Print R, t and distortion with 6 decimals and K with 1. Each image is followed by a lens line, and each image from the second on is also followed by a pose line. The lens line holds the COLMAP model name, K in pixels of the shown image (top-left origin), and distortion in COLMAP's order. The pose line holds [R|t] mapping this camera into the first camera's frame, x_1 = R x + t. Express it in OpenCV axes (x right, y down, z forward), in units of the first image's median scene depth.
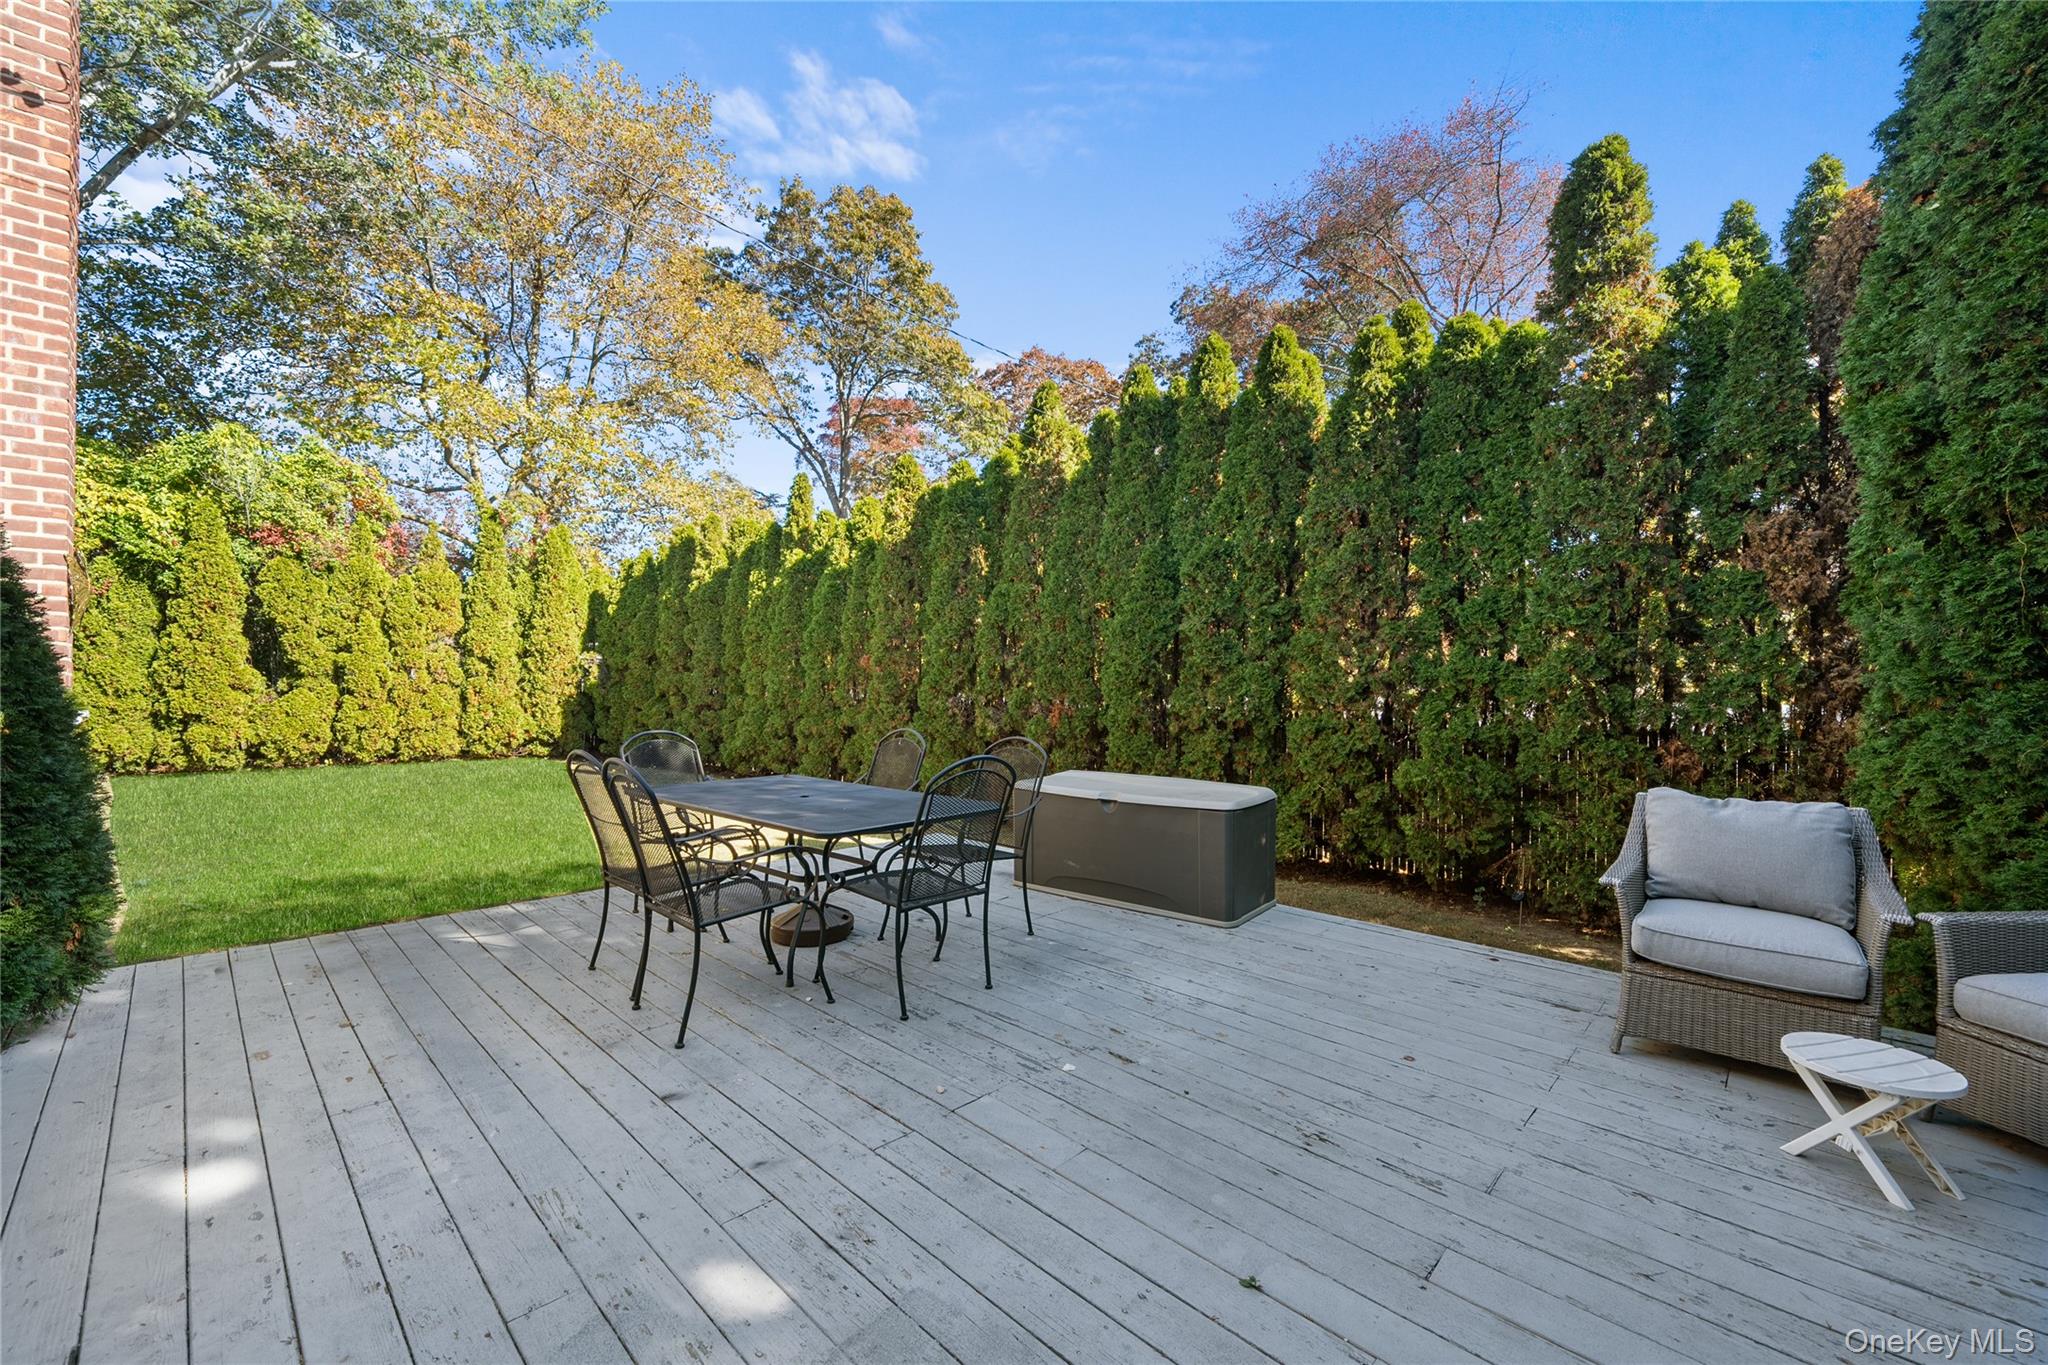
lens RADIAL K [[810.0, 0, 1026.6], [0, 810.0, 688.1], [0, 0, 1]] dist [-0.001746, 0.000033]
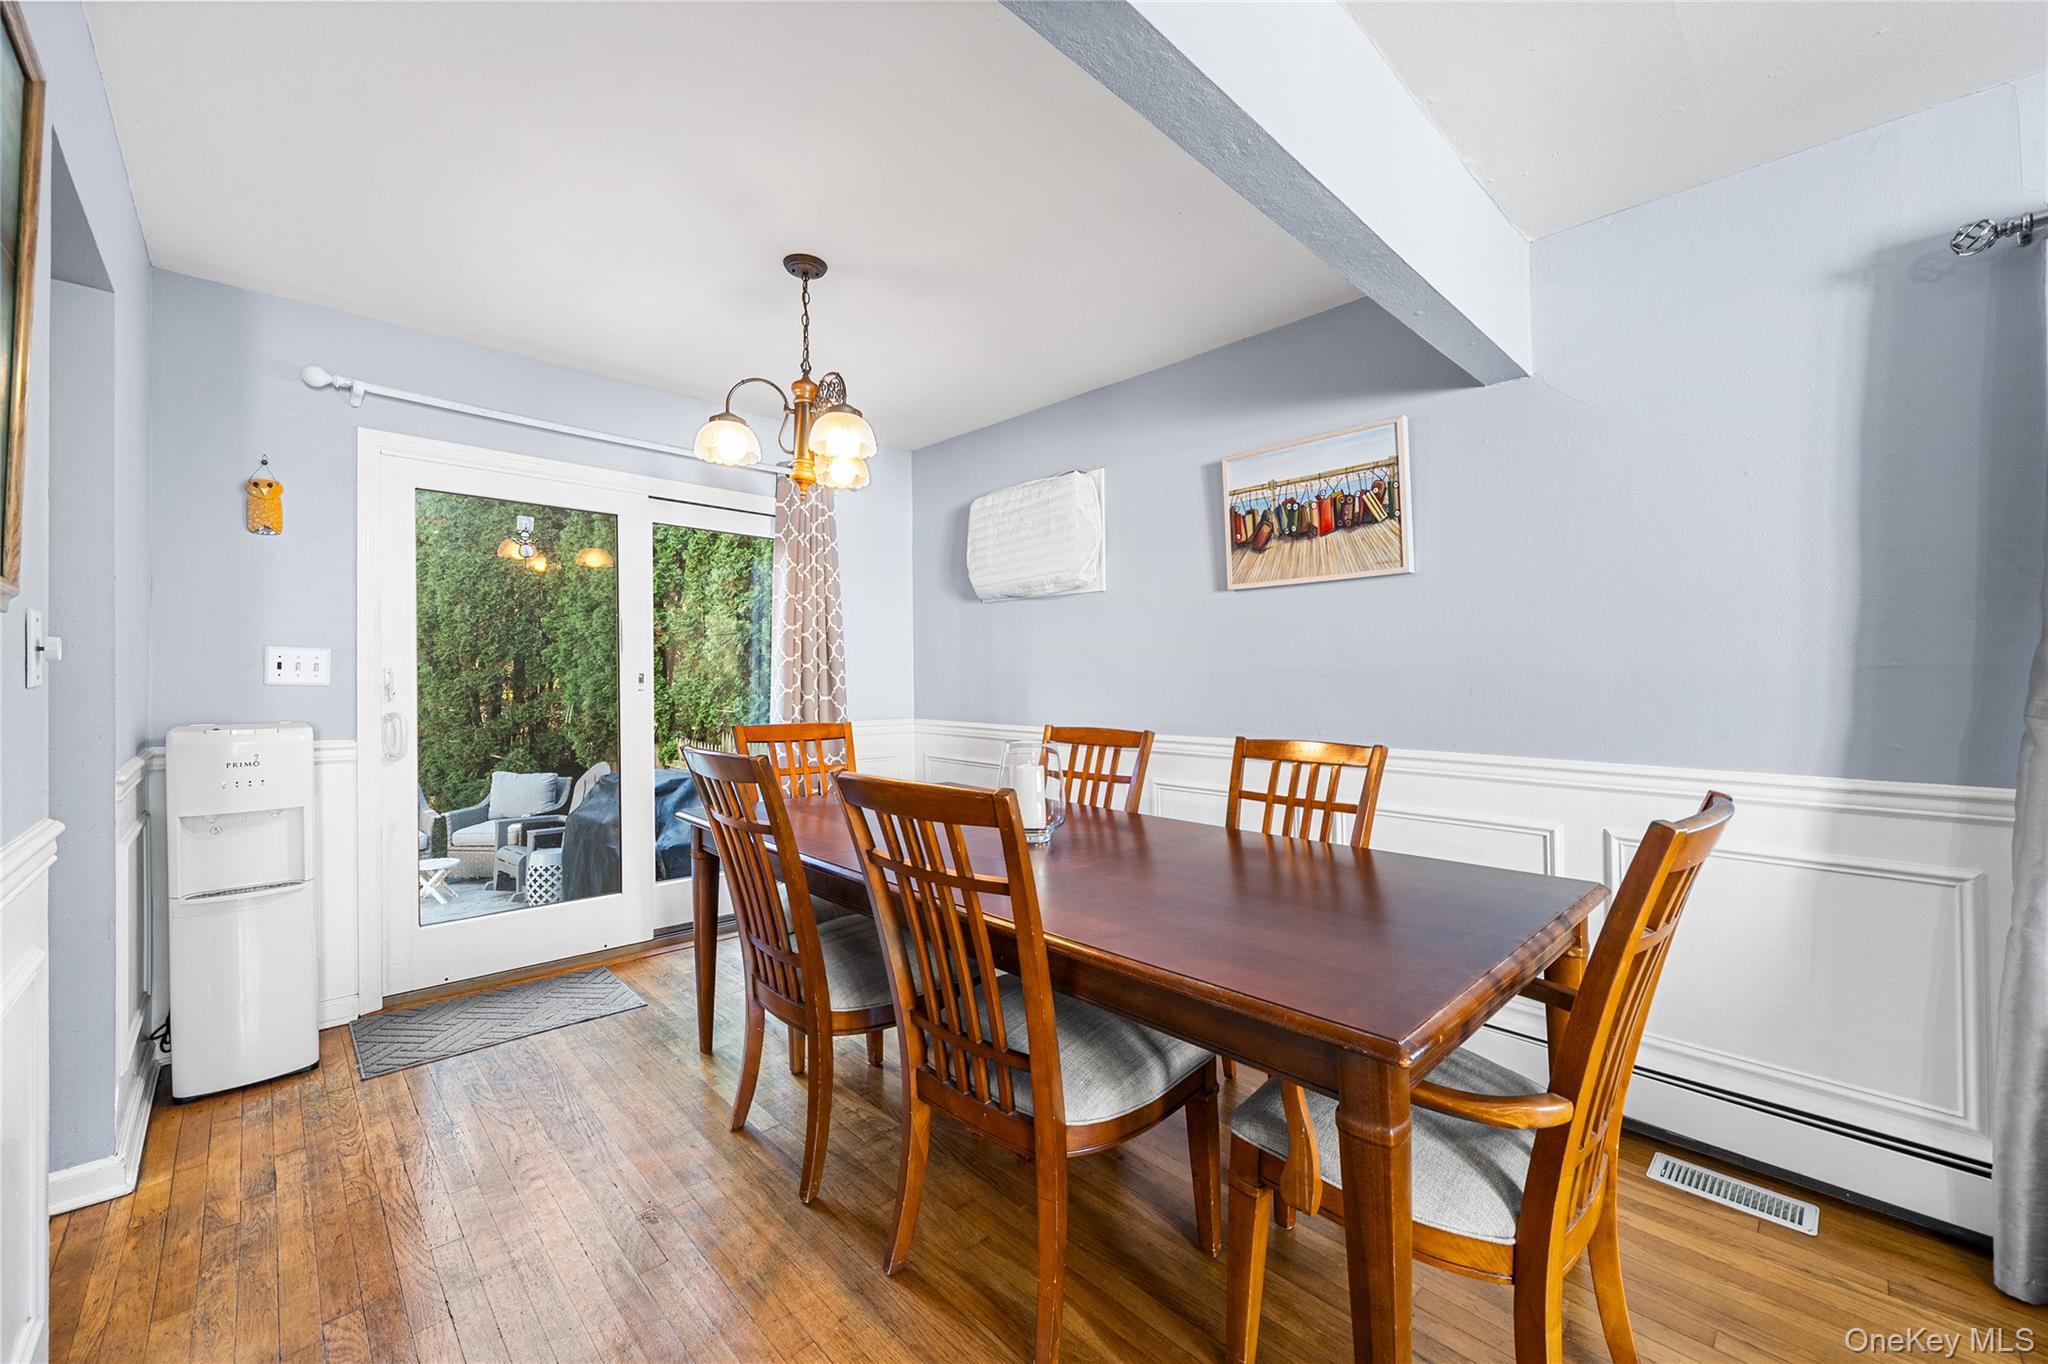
lens RADIAL K [[804.3, 0, 1014.0], [0, 804.3, 681.1], [0, 0, 1]] dist [-0.003177, 0.000885]
pose [[0.040985, -0.003139, 0.999155, -1.366567], [0.001391, 0.999994, 0.003085, -0.160145], [-0.999159, 0.001263, 0.040989, -0.942584]]
